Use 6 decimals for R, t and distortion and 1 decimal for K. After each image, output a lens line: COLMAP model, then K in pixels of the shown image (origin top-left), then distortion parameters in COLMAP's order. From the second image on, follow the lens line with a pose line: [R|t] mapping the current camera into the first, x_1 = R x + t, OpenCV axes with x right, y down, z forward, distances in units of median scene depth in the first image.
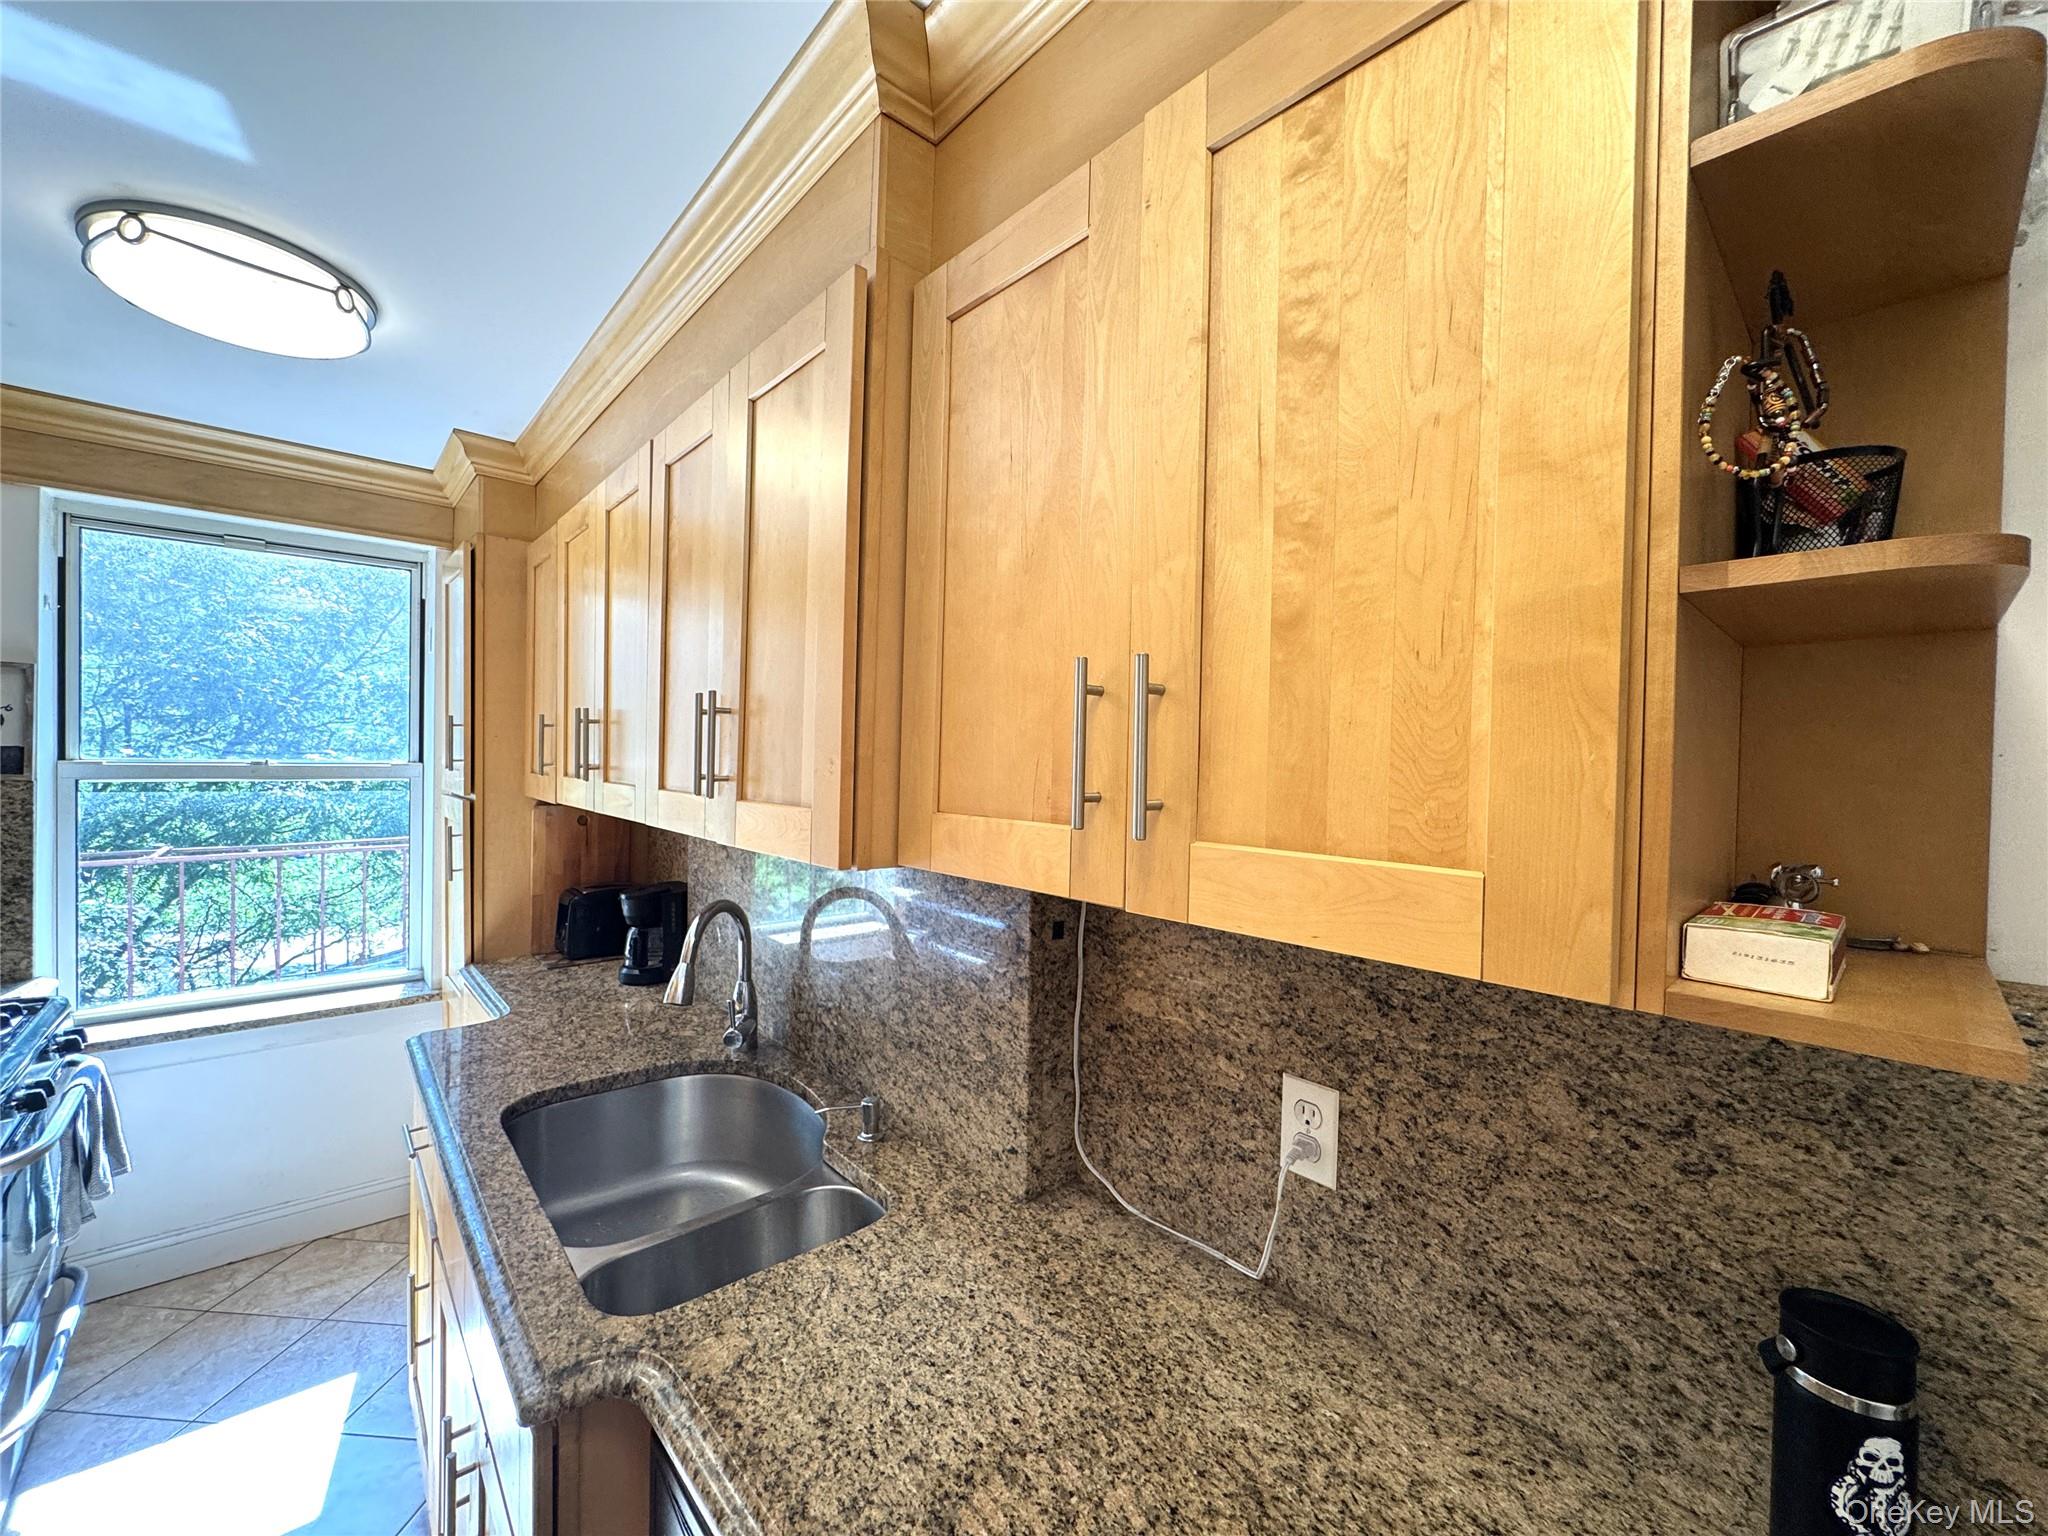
lens RADIAL K [[818.0, 0, 1023.7], [0, 818.0, 768.9], [0, 0, 1]] dist [-0.003163, 0.000014]
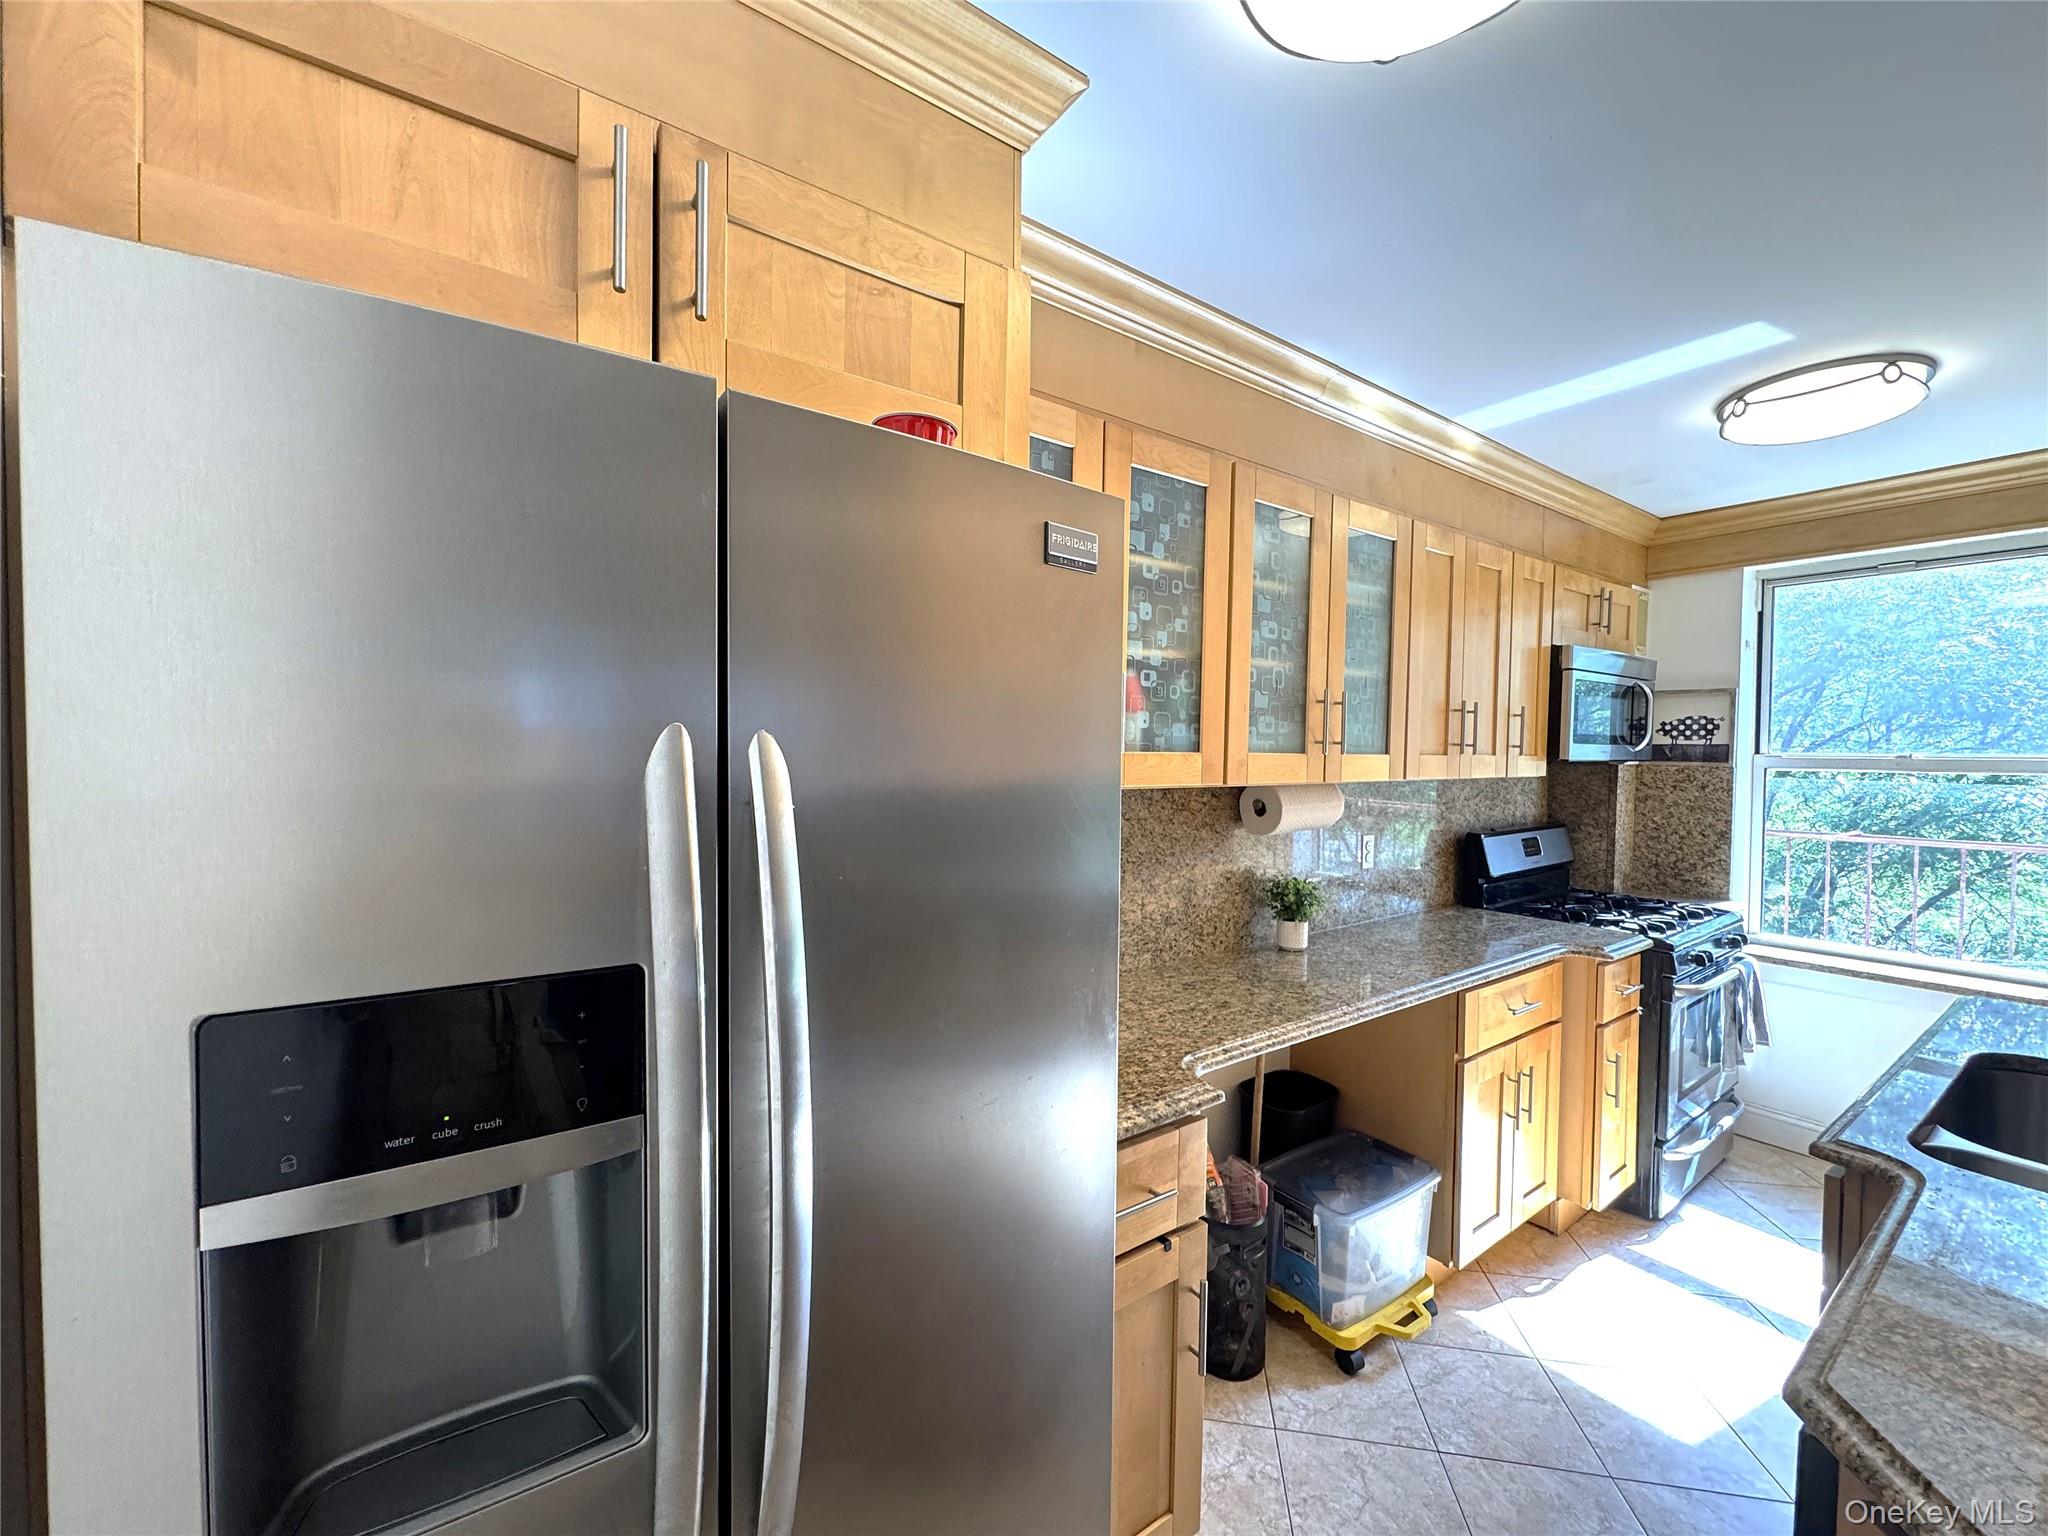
lens RADIAL K [[818.0, 0, 1024.2], [0, 818.0, 774.5], [0, 0, 1]] dist [-0.003163, 0.000014]
pose [[-0.113048, 0.011600, -0.993522, 0.892898], [-0.025520, 0.999568, 0.014574, 0.086320], [0.993262, 0.027003, -0.112703, -0.258042]]
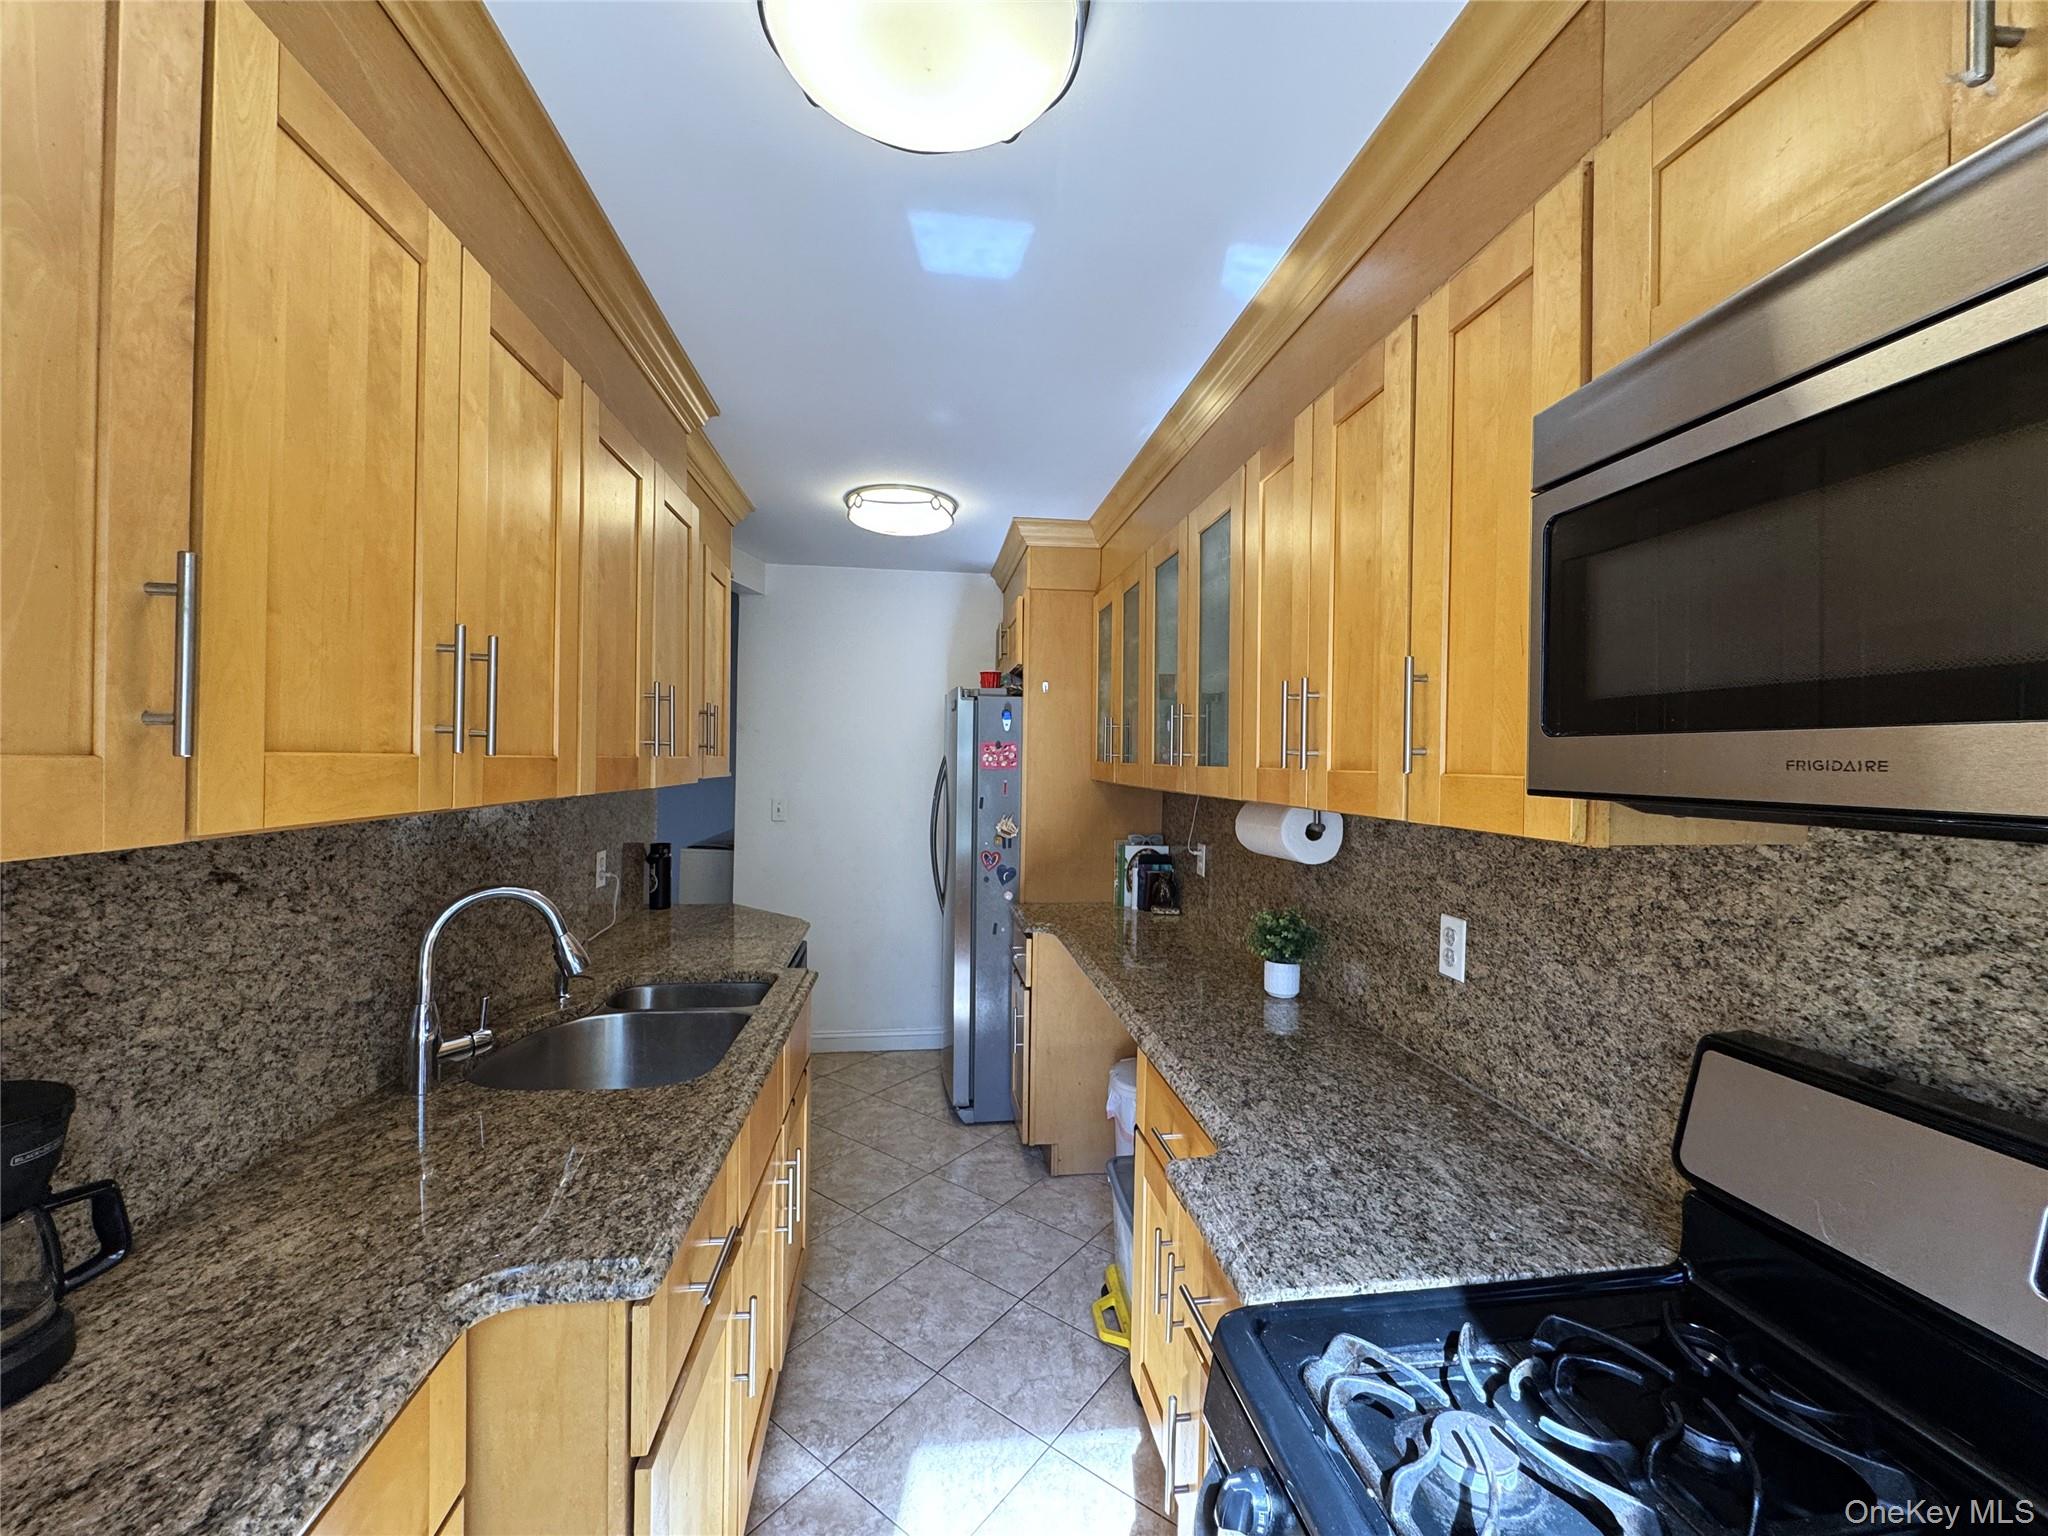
lens RADIAL K [[818.0, 0, 1009.6], [0, 818.0, 758.8], [0, 0, 1]] dist [-0.003163, 0.000014]
pose [[-0.816246, -0.030196, 0.576915, -2.245756], [-0.021400, 0.999528, 0.022039, -0.006934], [-0.577308, 0.005643, -0.816507, 2.370801]]
